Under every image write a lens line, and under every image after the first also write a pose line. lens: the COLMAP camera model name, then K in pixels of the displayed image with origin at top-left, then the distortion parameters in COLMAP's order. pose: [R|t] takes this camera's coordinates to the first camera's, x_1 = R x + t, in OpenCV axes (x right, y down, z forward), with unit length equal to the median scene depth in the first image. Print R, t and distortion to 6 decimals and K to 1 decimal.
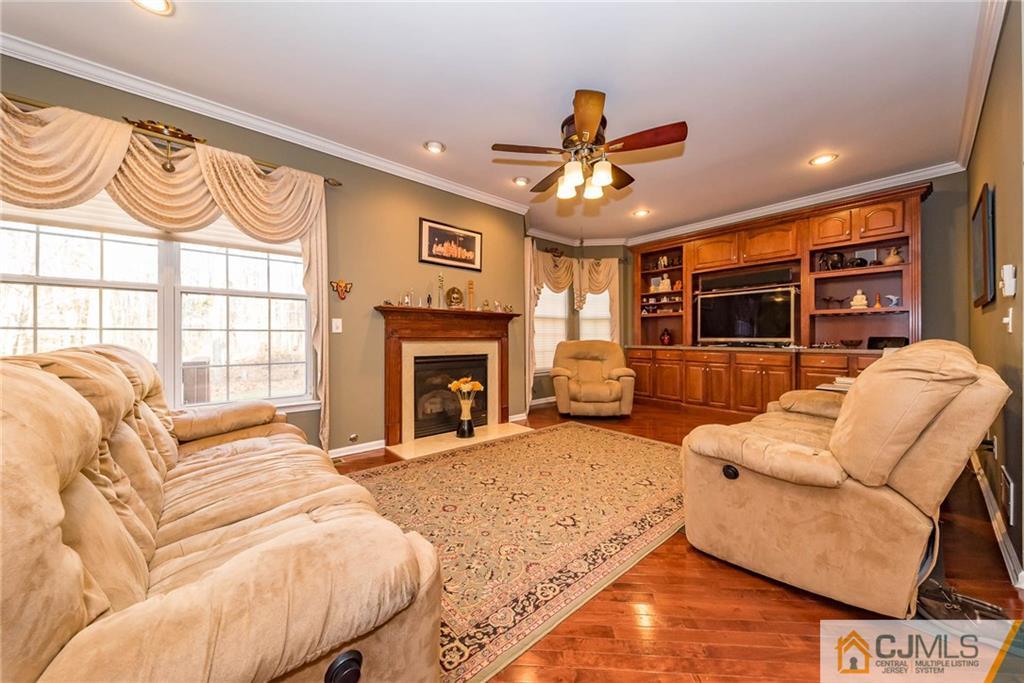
lens RADIAL K [[355.5, 0, 516.8], [0, 355.5, 334.4], [0, 0, 1]] dist [0.007327, -0.000085]
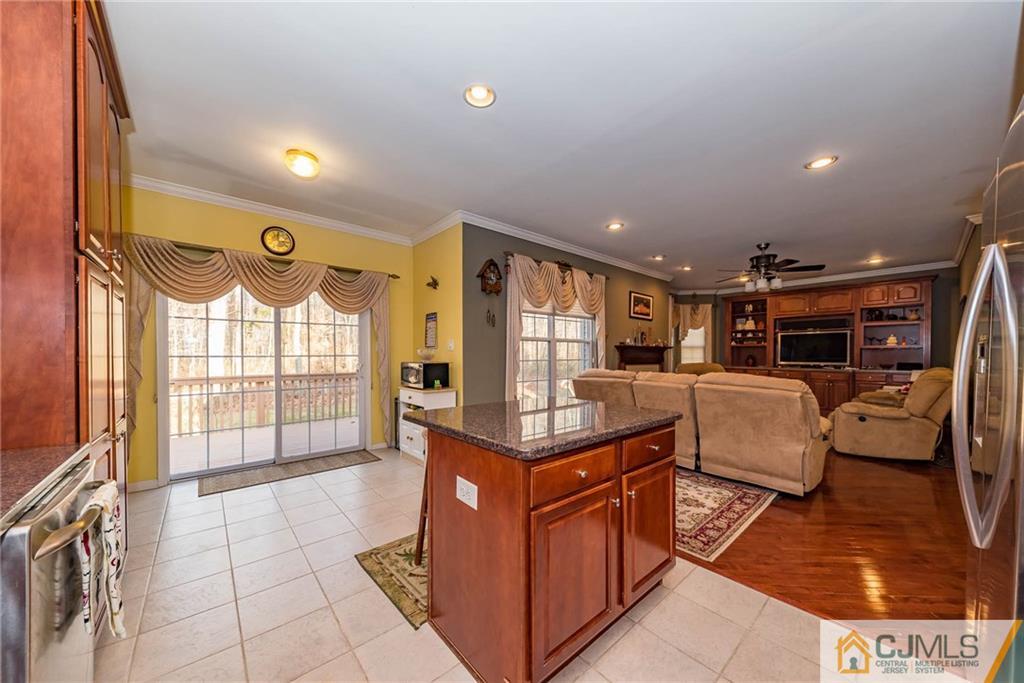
lens RADIAL K [[351.1, 0, 515.2], [0, 351.1, 357.4], [0, 0, 1]] dist [0.001028, -0.000106]
pose [[0.999960, 0.000966, -0.008836, -0.710007], [-0.000815, 0.999854, 0.017064, -0.039861], [0.008851, -0.017056, 0.999815, -0.588331]]
